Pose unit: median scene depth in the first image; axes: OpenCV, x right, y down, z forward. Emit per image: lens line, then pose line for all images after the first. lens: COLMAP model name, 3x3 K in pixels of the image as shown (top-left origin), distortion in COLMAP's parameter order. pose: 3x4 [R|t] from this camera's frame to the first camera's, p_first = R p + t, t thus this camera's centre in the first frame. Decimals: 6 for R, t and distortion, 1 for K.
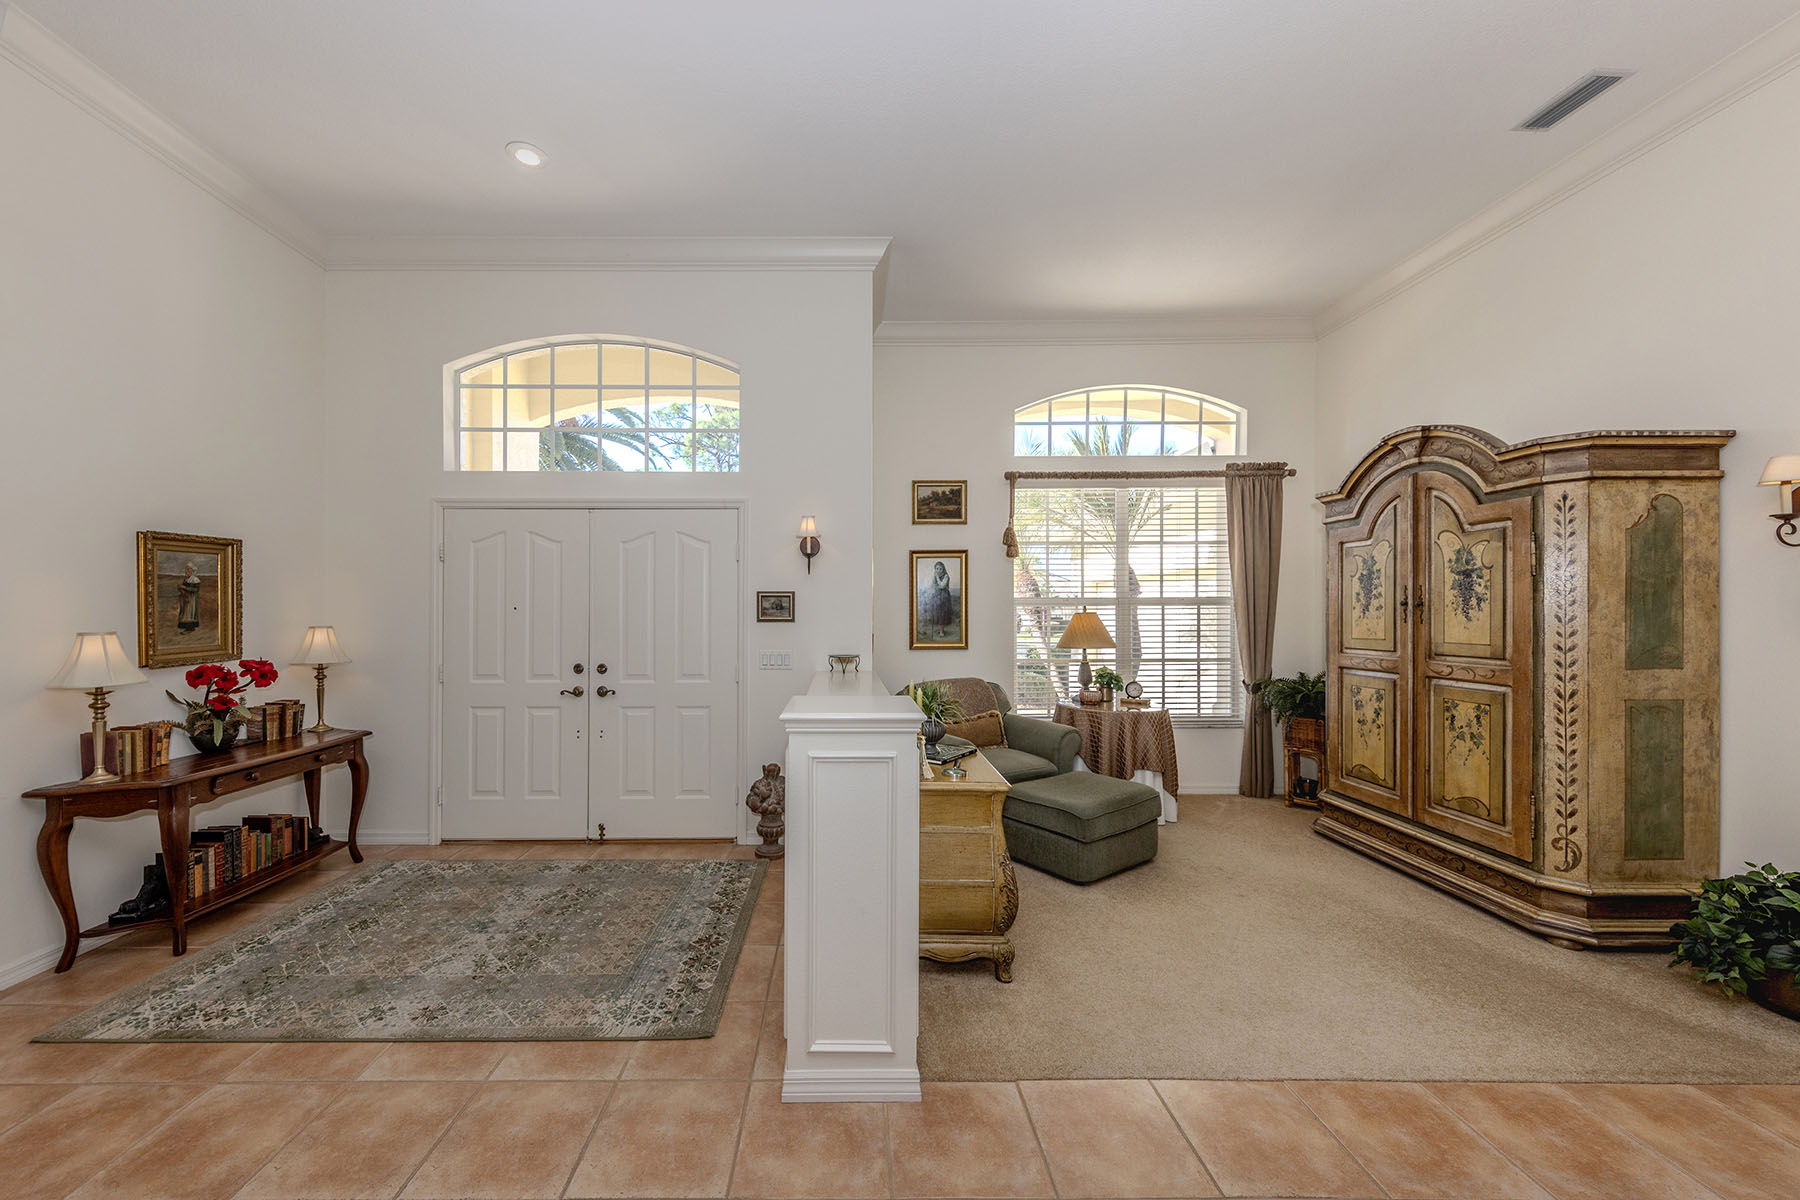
lens RADIAL K [[711.0, 0, 884.0], [0, 711.0, 611.0], [0, 0, 1]] dist [0.017770, 0.000113]
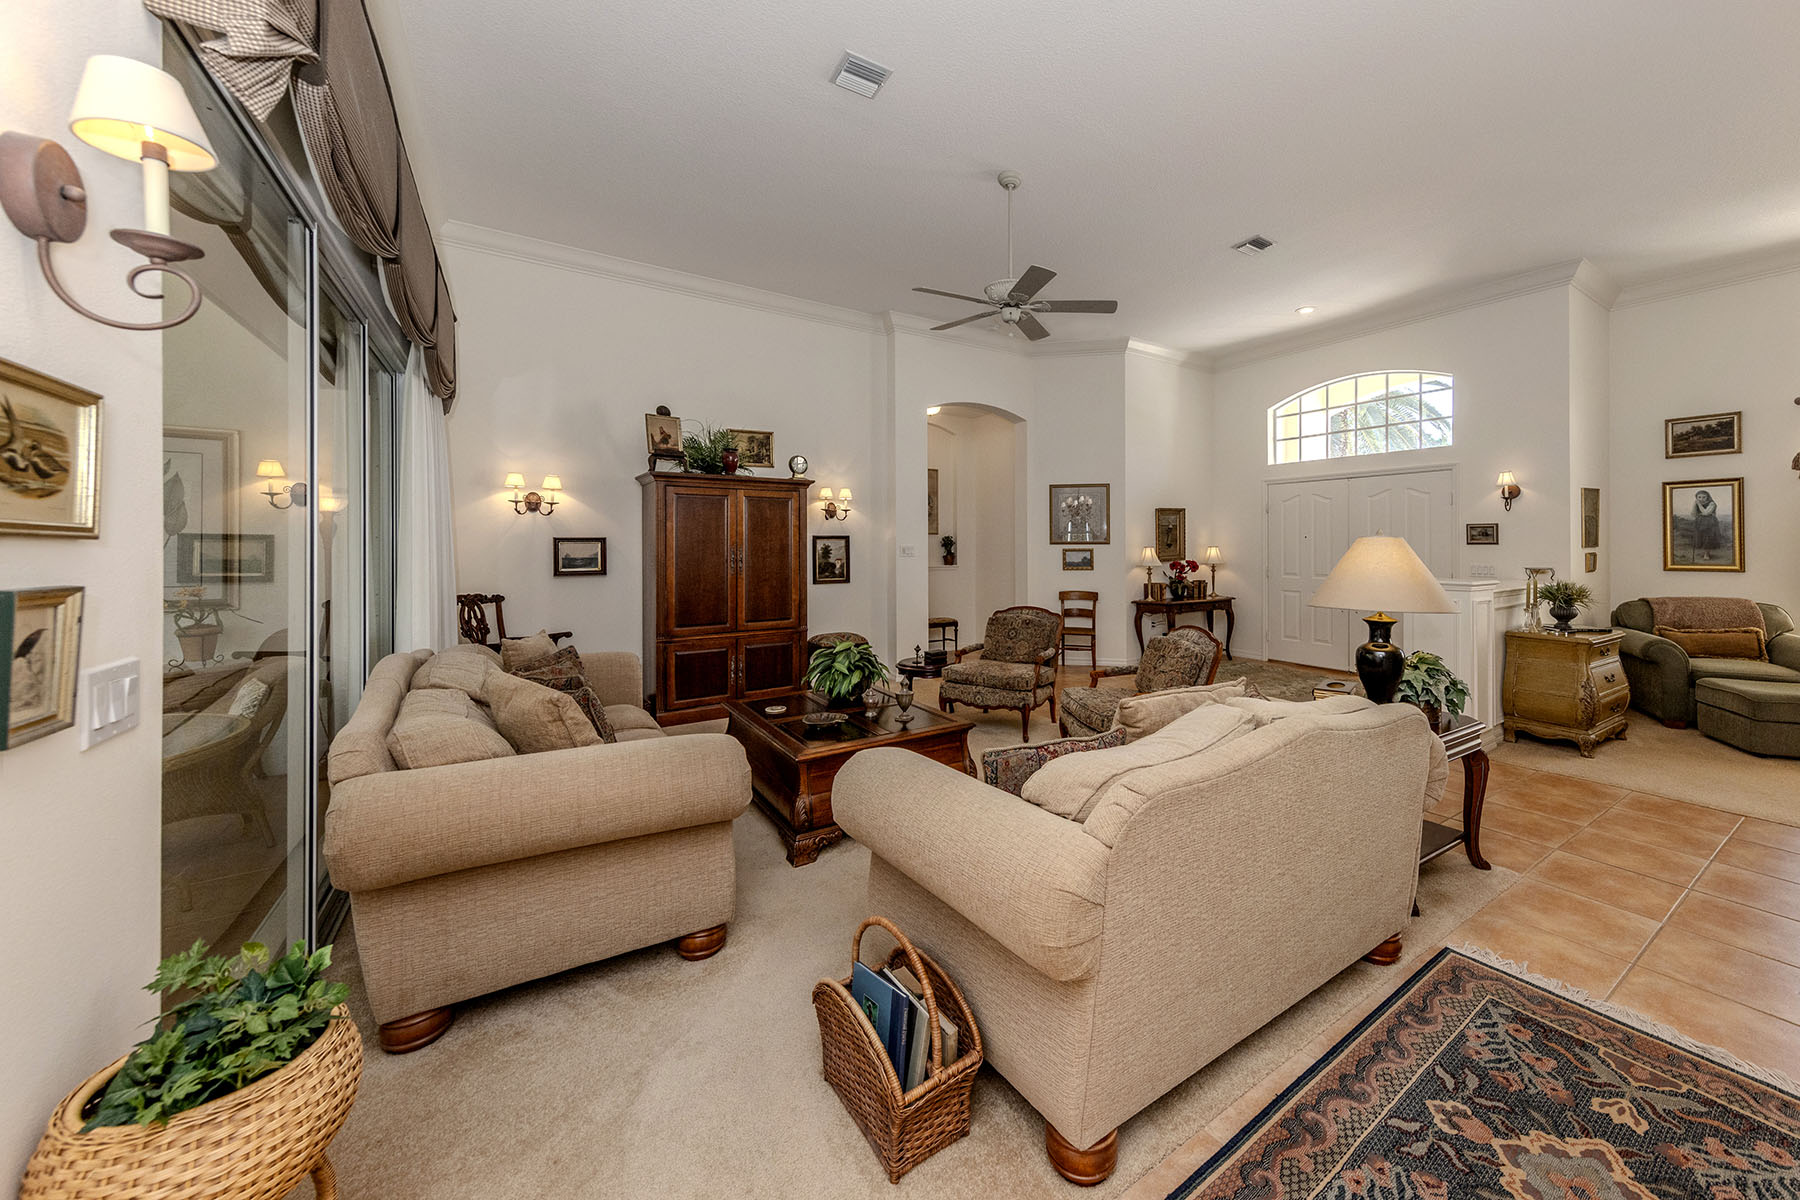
lens RADIAL K [[709.6, 0, 906.8], [0, 709.6, 545.3], [0, 0, 1]] dist [0.000861, 0.000154]
pose [[0.507088, 0.000648, -0.861894, 0.613727], [0.004071, 0.999987, 0.003147, 0.008898], [0.861885, -0.005104, 0.507079, -0.919646]]
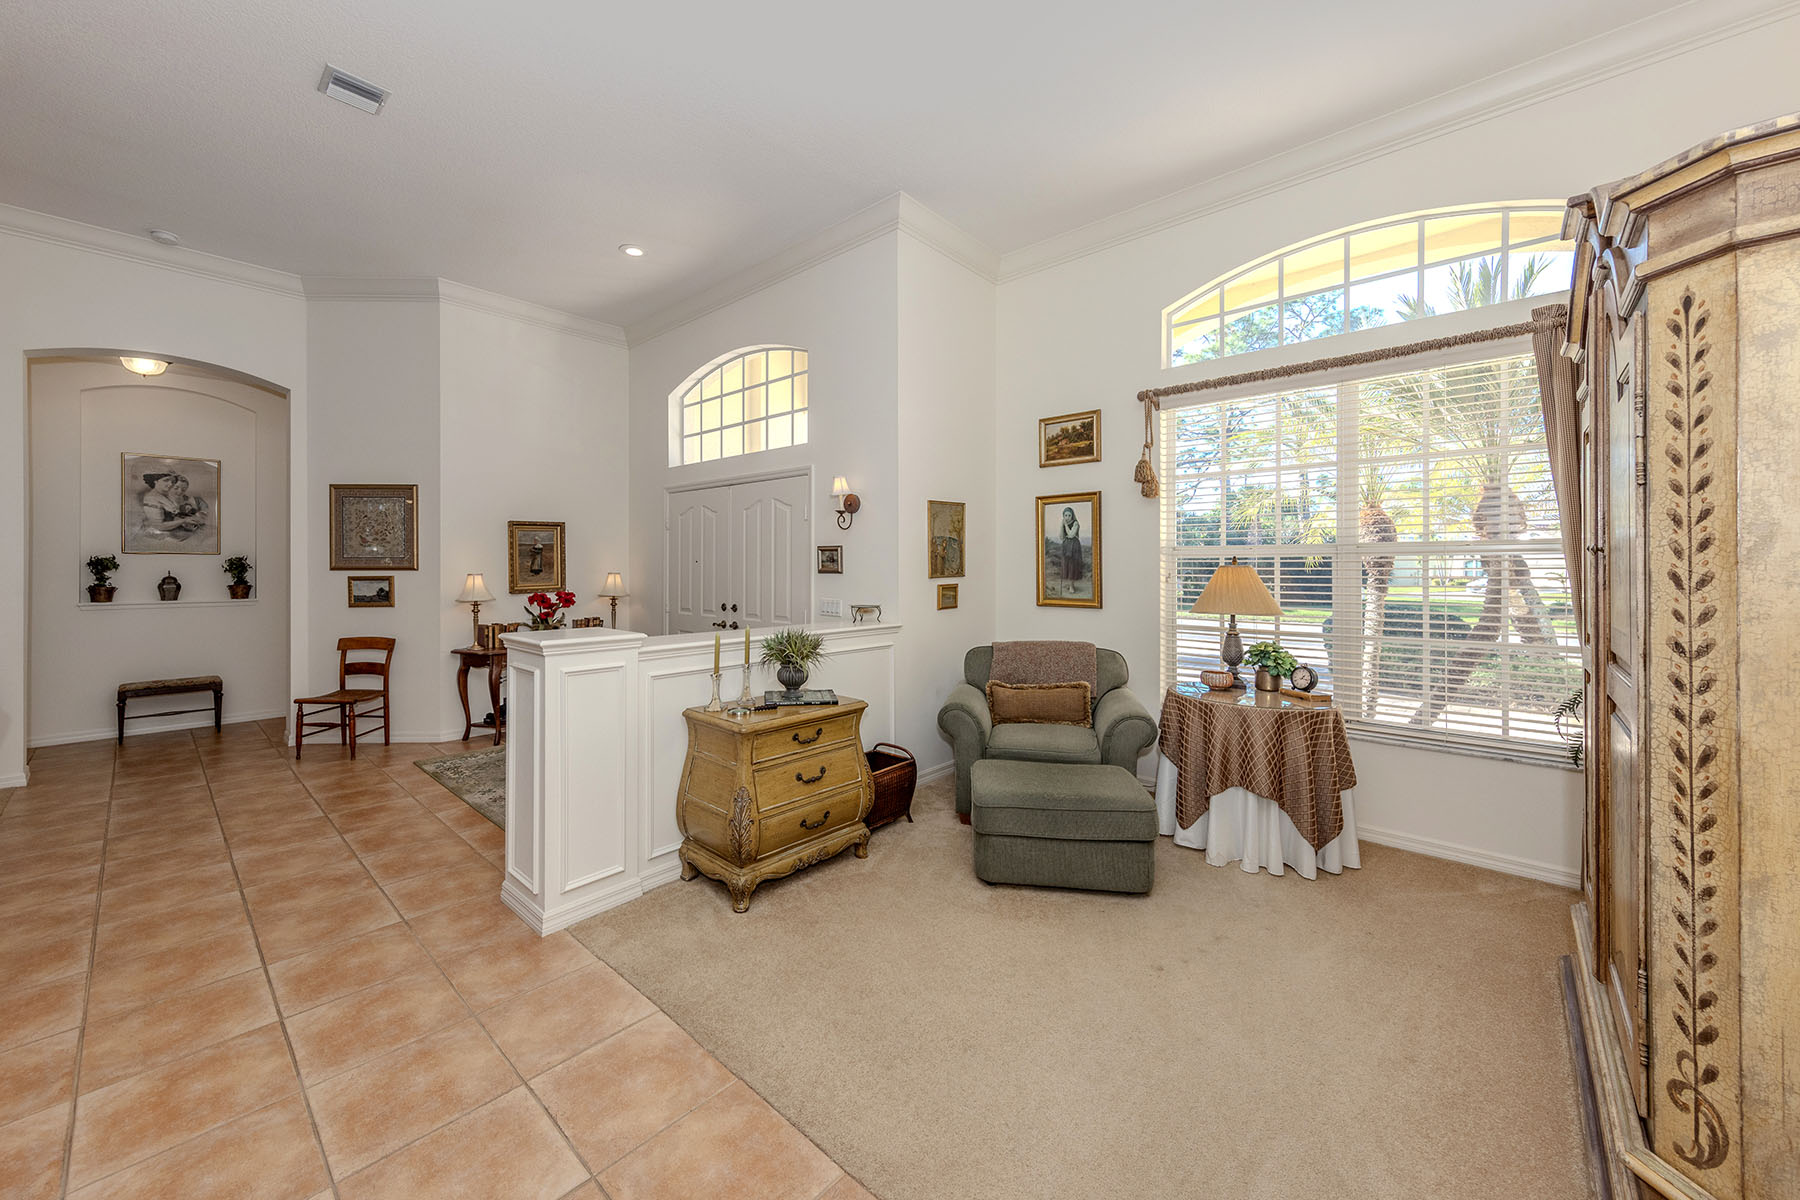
lens RADIAL K [[708.3, 0, 829.9], [0, 708.3, 561.2], [0, 0, 1]] dist [0.010413, -0.000102]
pose [[0.689540, -0.002081, -0.724245, 0.786478], [-0.000758, 0.999993, -0.003595, 0.000608], [0.724248, 0.003028, 0.689533, 0.285416]]
